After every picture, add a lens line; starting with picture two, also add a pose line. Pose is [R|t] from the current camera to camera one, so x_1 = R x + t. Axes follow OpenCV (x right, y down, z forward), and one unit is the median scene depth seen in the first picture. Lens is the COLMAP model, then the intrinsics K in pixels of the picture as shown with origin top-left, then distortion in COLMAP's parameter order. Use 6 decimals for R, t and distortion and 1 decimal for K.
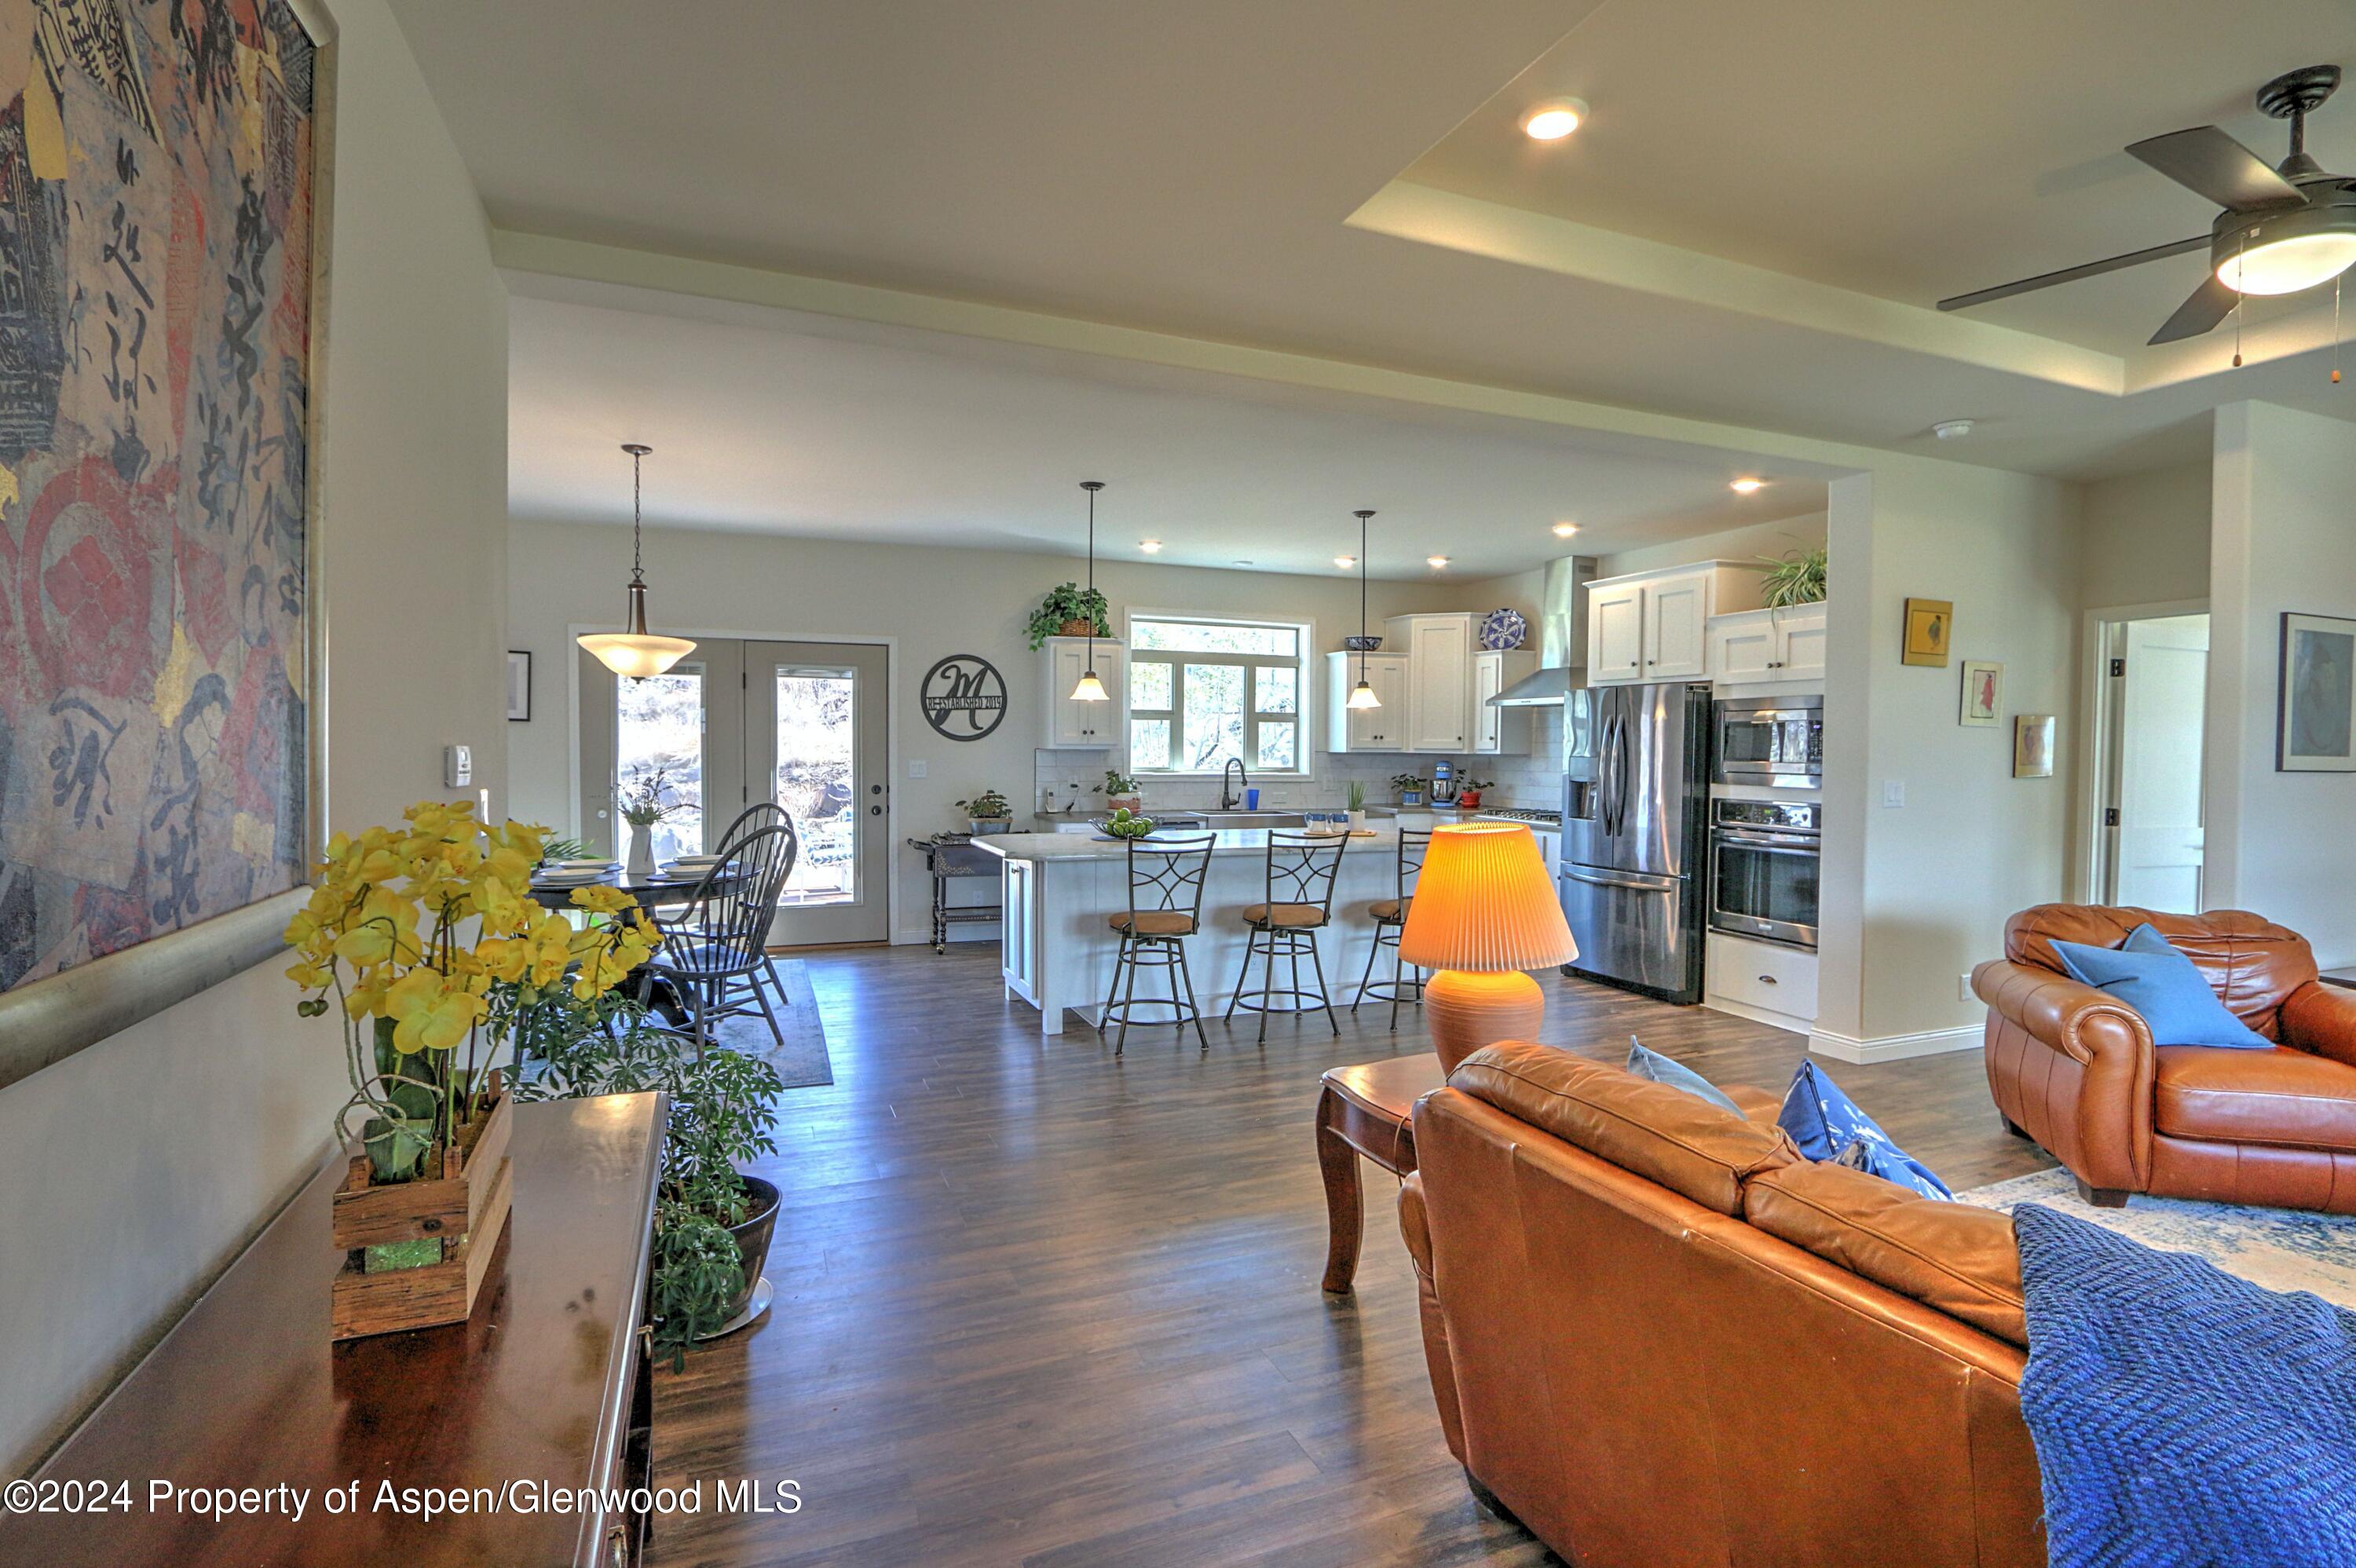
lens RADIAL K [[1101.5, 0, 1168.3], [0, 1101.5, 771.2], [0, 0, 1]] dist [-0.005299, -0.001150]
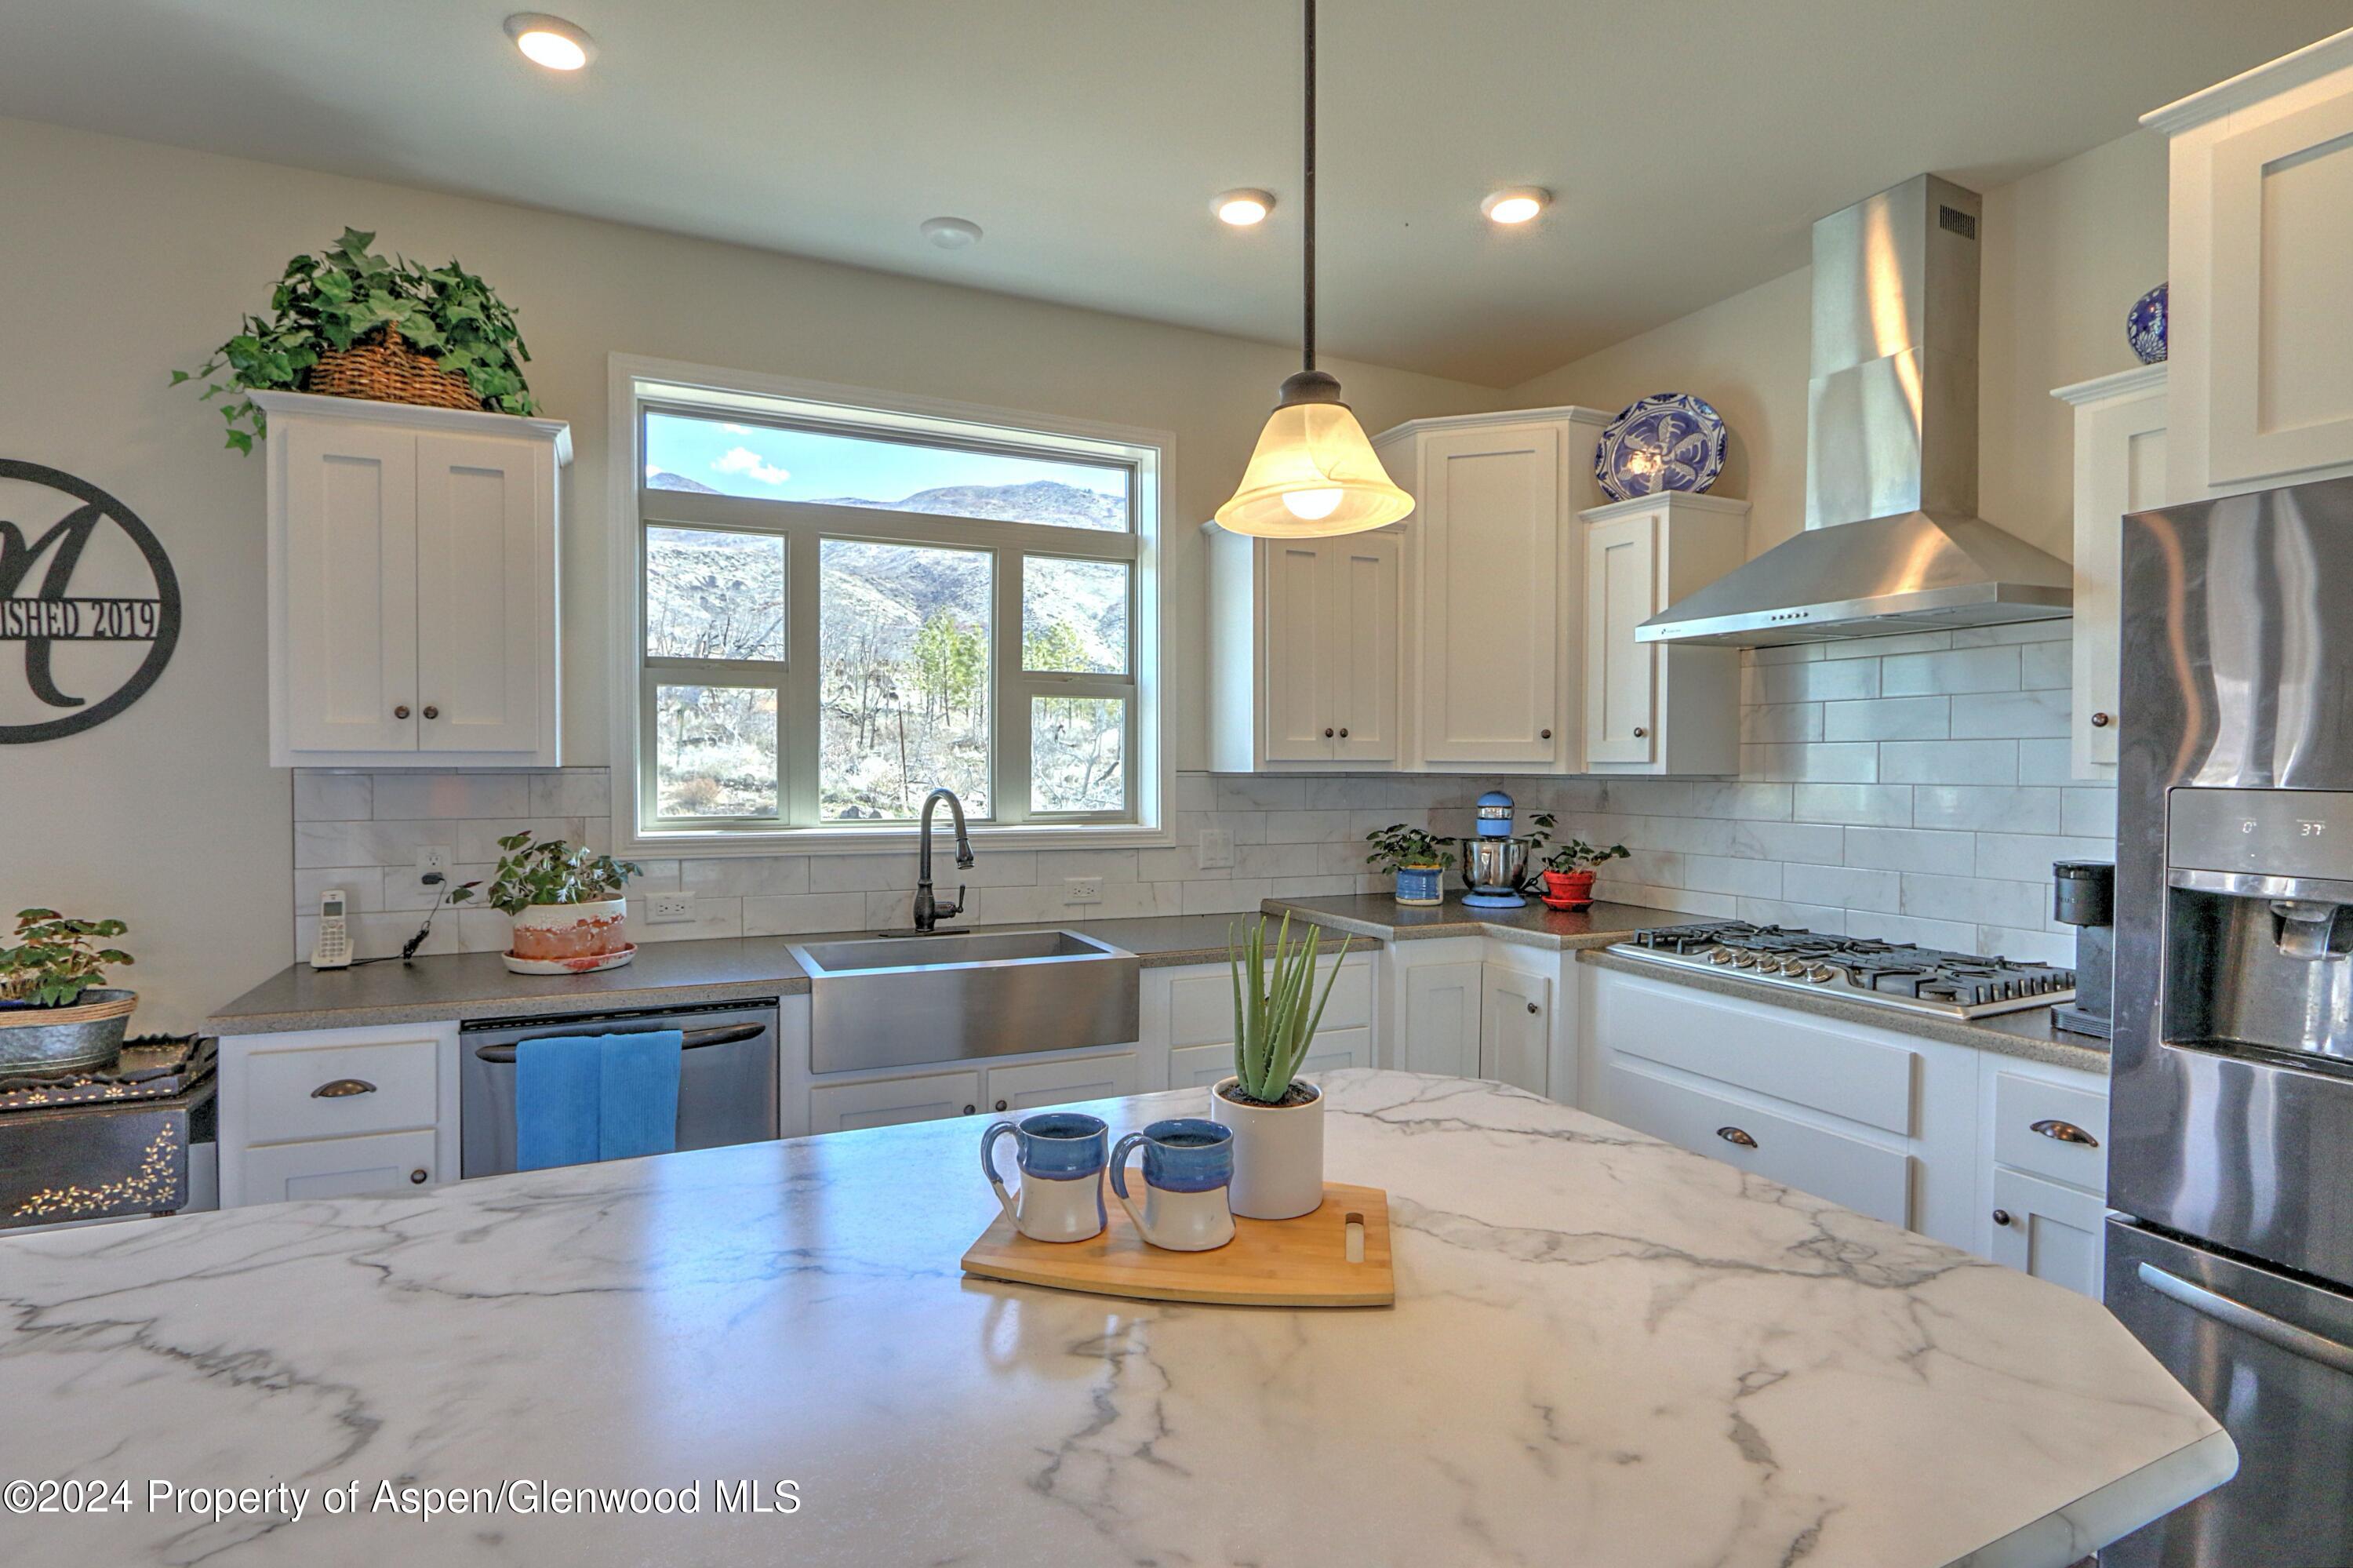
lens RADIAL K [[1100.3, 0, 1170.0], [0, 1100.3, 782.0], [0, 0, 1]] dist [-0.005299, -0.001150]
pose [[0.998125, -0.006473, 0.060868, 0.109971], [0.007090, 0.999926, -0.009936, -0.010240], [-0.060799, 0.010349, 0.998096, 0.624287]]
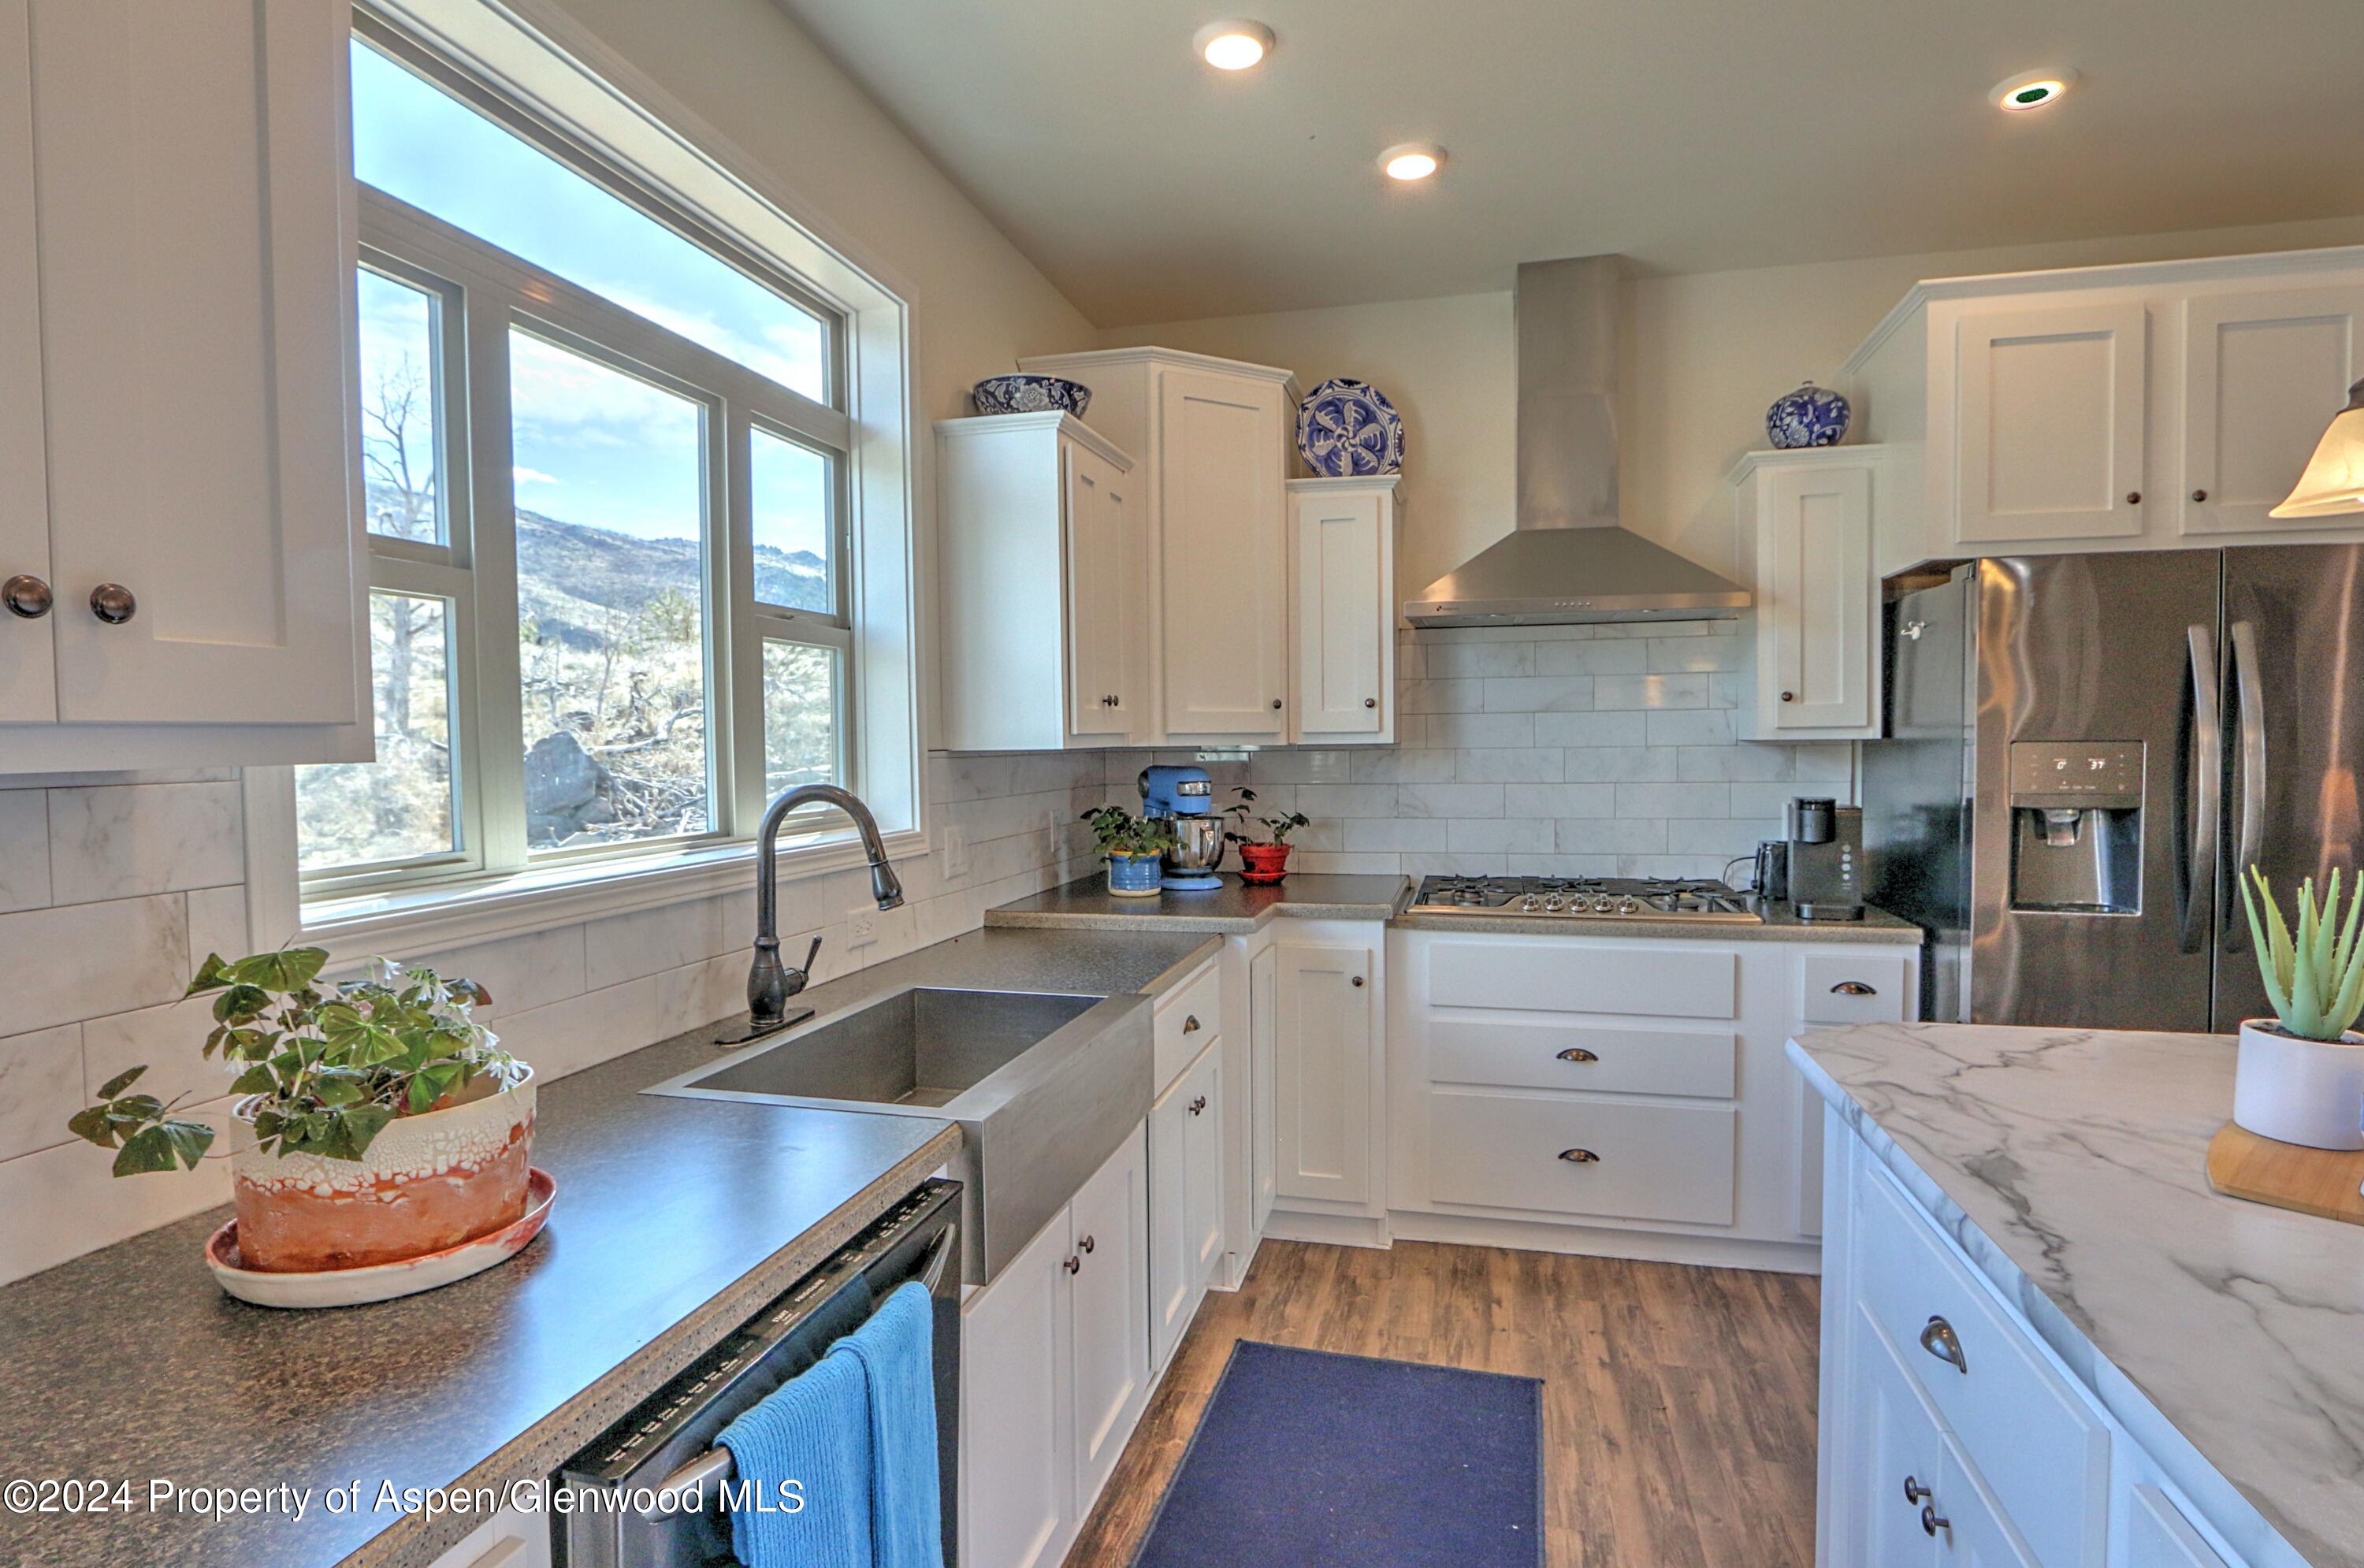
lens RADIAL K [[1201.1, 0, 1168.8], [0, 1201.1, 777.4], [0, 0, 1]] dist [0.002607, 0.000550]
pose [[0.605409, -0.043167, 0.794743, -0.084361], [0.039115, 0.998935, 0.024461, -0.016475], [-0.794953, 0.016277, 0.606453, 0.781312]]
